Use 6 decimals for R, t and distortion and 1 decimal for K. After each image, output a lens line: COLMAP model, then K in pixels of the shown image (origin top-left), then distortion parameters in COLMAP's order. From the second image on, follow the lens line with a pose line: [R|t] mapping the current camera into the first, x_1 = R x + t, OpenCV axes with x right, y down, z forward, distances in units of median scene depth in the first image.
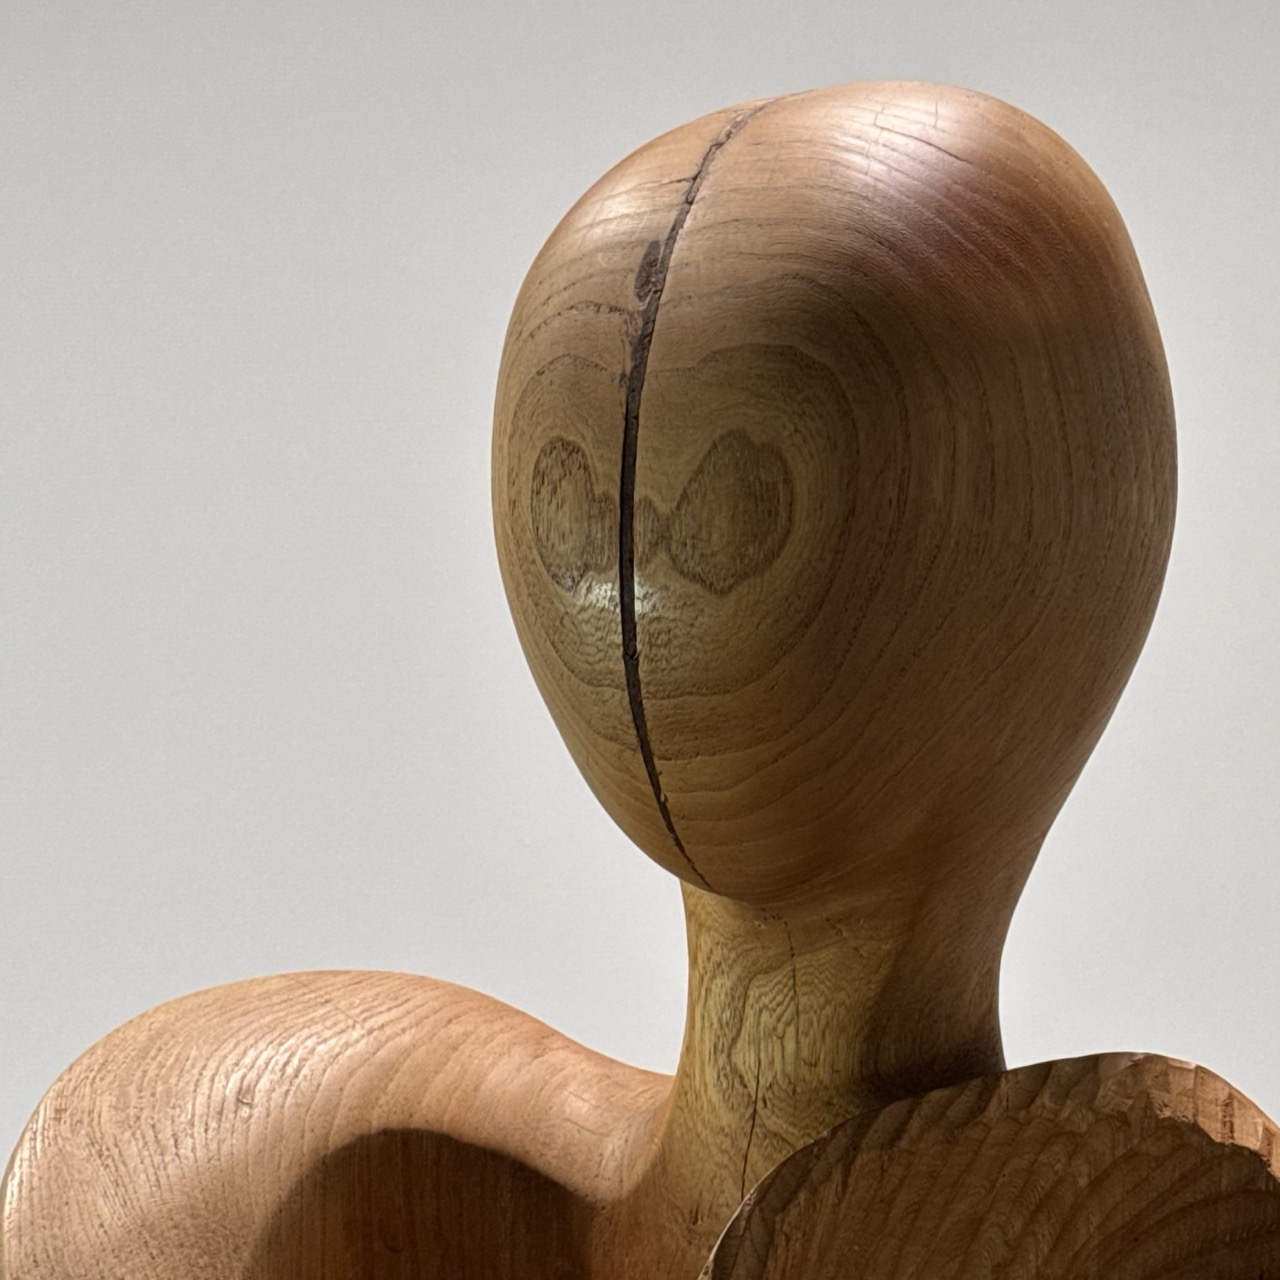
lens RADIAL K [[3750.0, 0, 647.8], [0, 3750.0, 650.8], [0, 0, 1]] dist [0.093862, 0.000000]
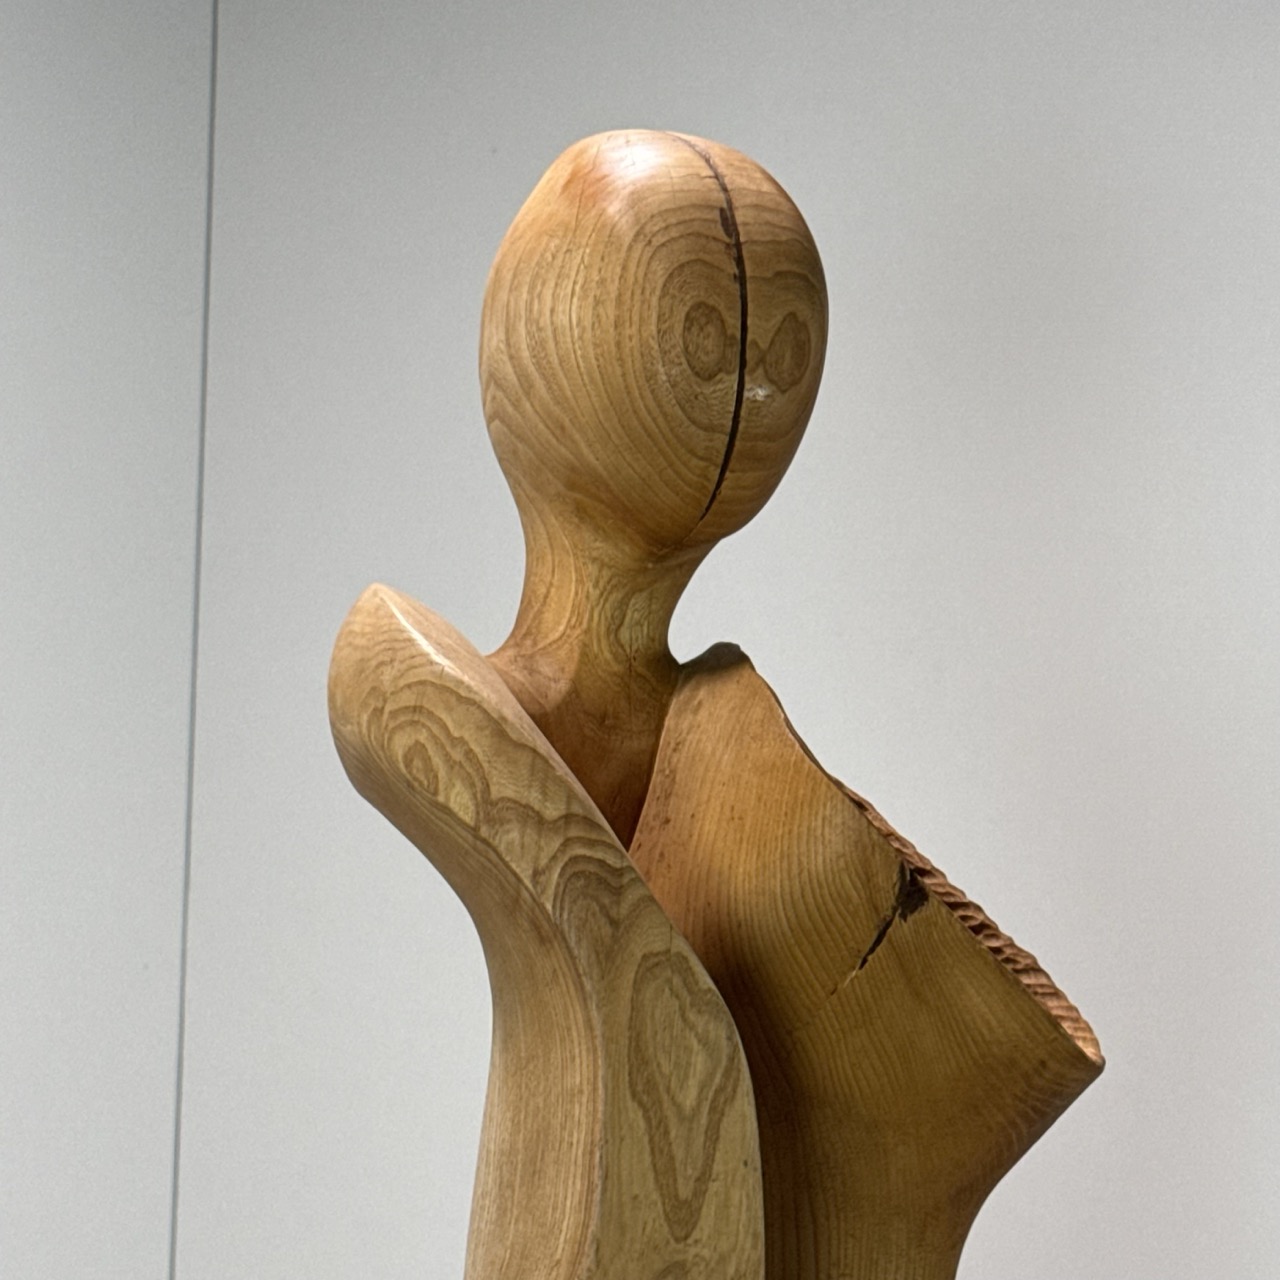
lens RADIAL K [[3750.0, 0, 642.1], [0, 3750.0, 642.8], [0, 0, 1]] dist [0.093862, 0.000000]
pose [[0.470044, 0.049093, 0.881277, -1.692894], [-0.052462, 0.998241, -0.027628, 0.169556], [-0.881083, -0.033247, 0.471792, 0.104680]]
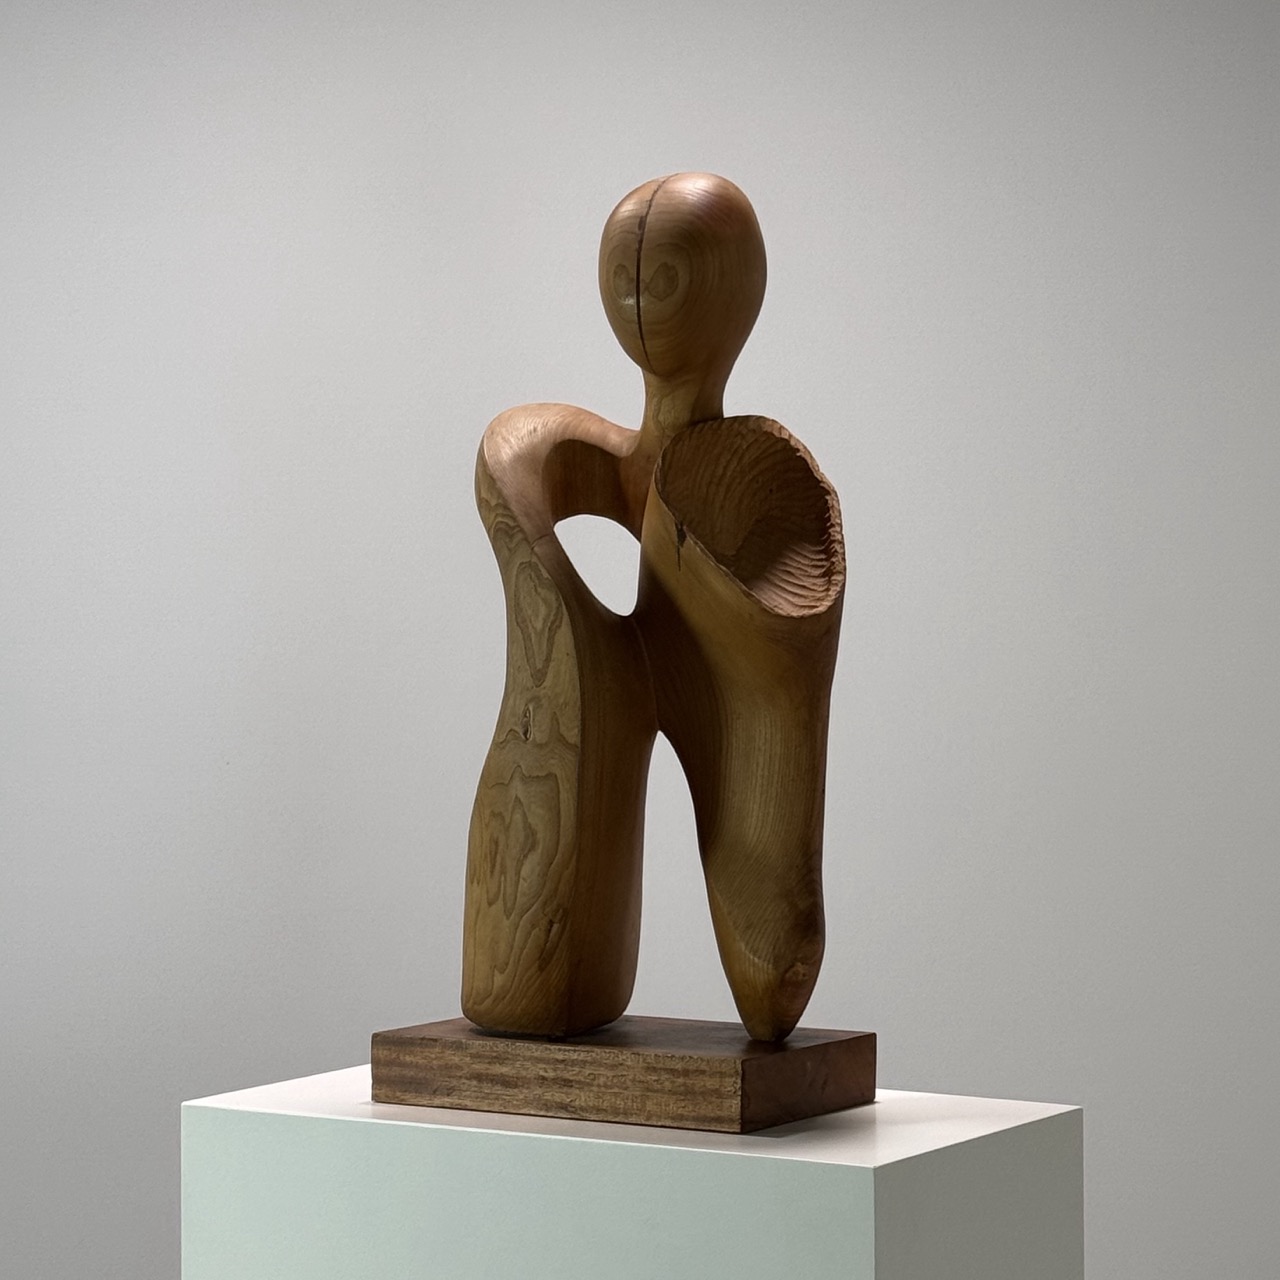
lens RADIAL K [[3750.0, 0, 641.8], [0, 3750.0, 644.8], [0, 0, 1]] dist [0.093862, 0.000000]
pose [[0.994686, -0.015960, 0.101714, -0.421668], [0.009327, 0.997819, 0.065353, 0.091248], [-0.102536, -0.064057, 0.992665, -3.107881]]
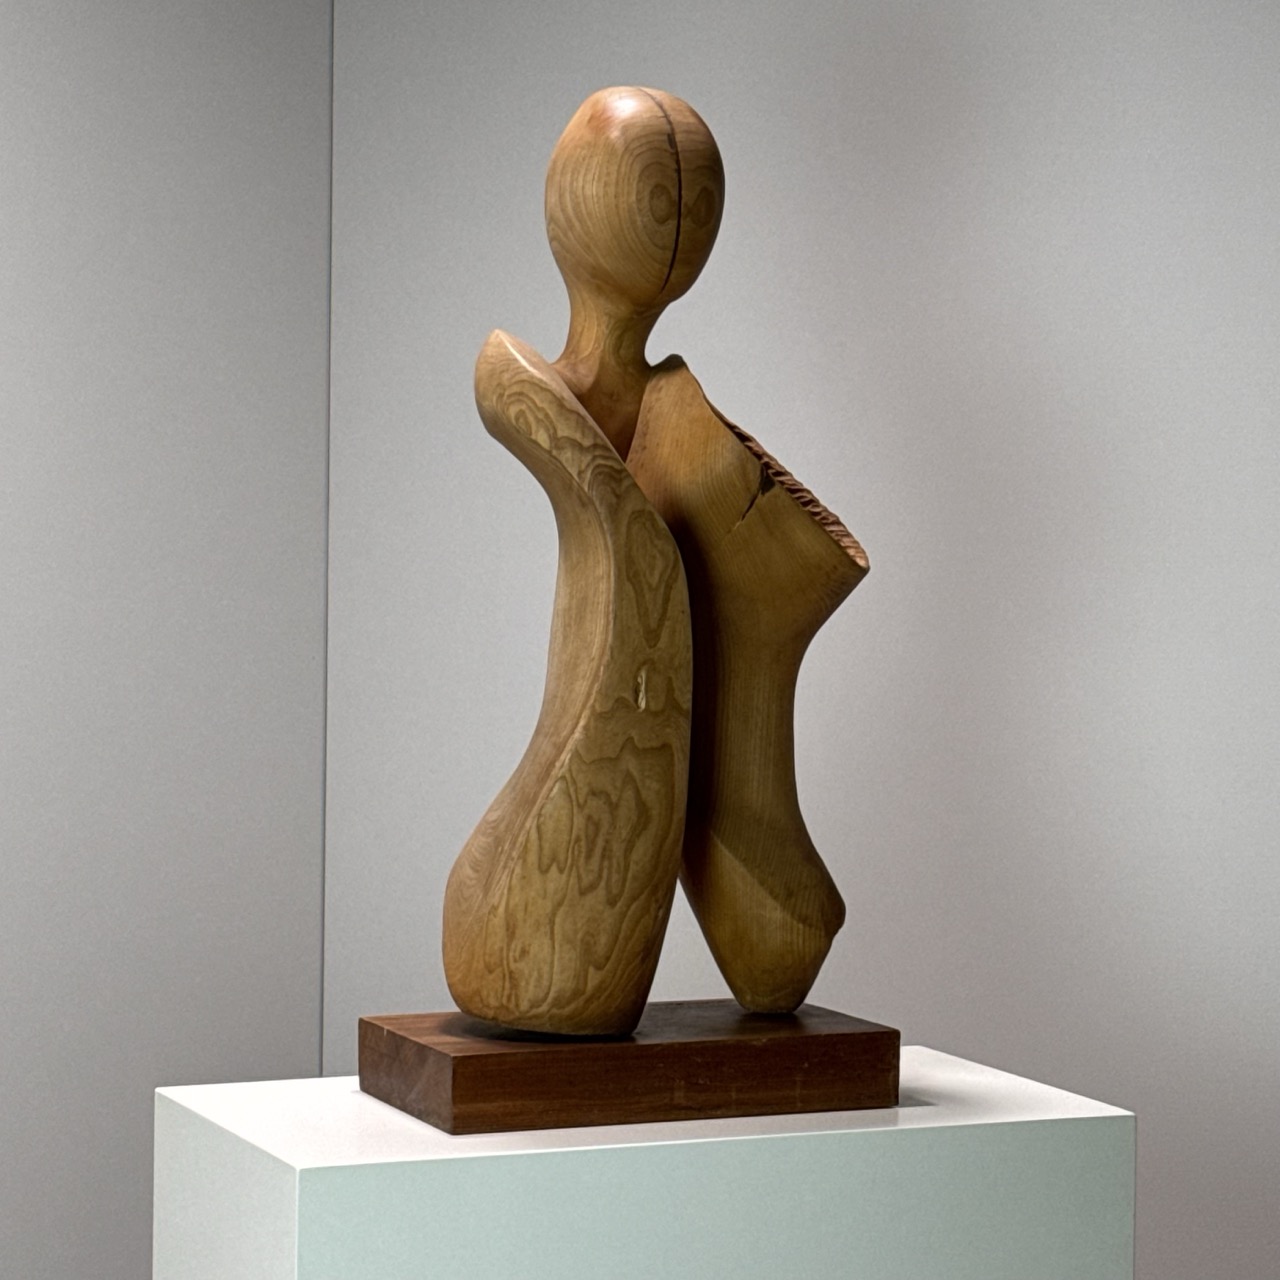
lens RADIAL K [[3750.0, 0, 662.4], [0, 3750.0, 688.0], [0, 0, 1]] dist [0.093862, 0.000000]
pose [[0.470932, -0.050172, 0.880742, -3.333522], [-0.040607, 0.996090, 0.078455, 0.150673], [-0.881234, -0.072711, 0.467054, -0.808037]]
